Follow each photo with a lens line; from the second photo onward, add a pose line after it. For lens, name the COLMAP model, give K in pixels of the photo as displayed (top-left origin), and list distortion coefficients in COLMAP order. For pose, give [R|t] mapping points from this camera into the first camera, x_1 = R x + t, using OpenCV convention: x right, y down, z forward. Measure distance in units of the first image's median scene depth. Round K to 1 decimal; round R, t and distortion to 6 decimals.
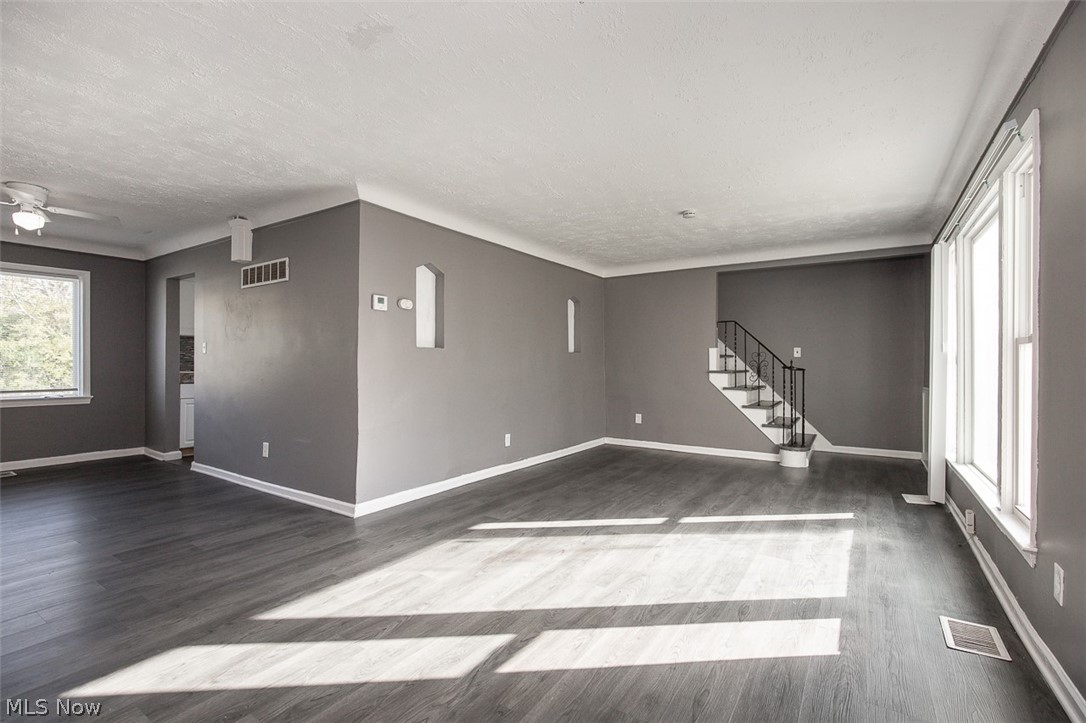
lens RADIAL K [[497.8, 0, 548.4], [0, 497.8, 362.4], [0, 0, 1]] dist [-0.012009, 0.000483]
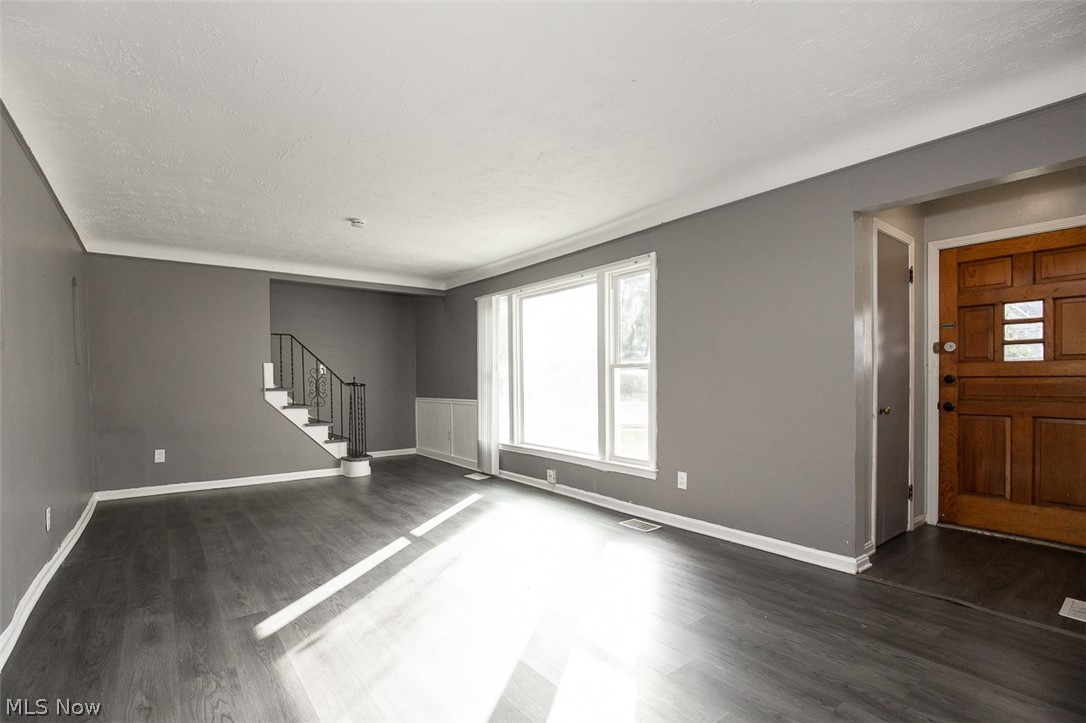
lens RADIAL K [[497.8, 0, 546.6], [0, 497.8, 386.0], [0, 0, 1]] dist [-0.012009, 0.000483]
pose [[0.322061, -0.016011, 0.946583, -0.630739], [0.000772, 0.999861, 0.016650, -0.003121], [-0.946719, -0.004631, 0.322029, 0.434978]]
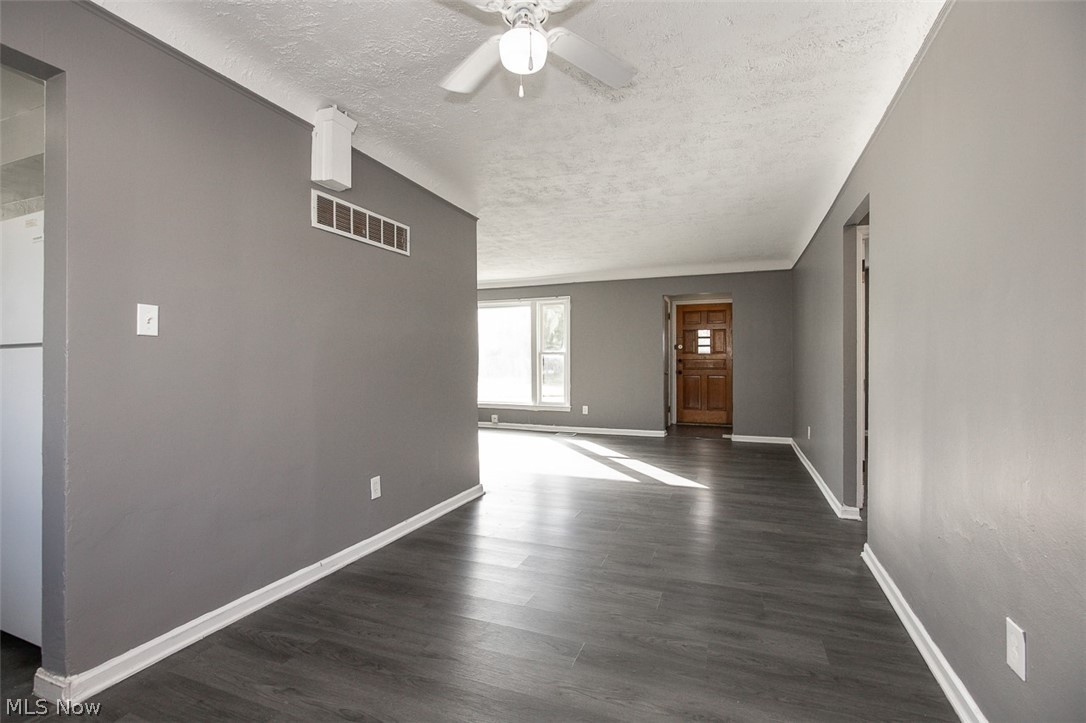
lens RADIAL K [[497.8, 0, 542.5], [0, 497.8, 361.4], [0, 0, 1]] dist [-0.012009, 0.000483]
pose [[-0.220873, -0.004396, 0.975293, -1.444504], [-0.003716, 0.999986, 0.003665, -0.002342], [-0.975296, -0.002815, -0.220886, 1.041363]]
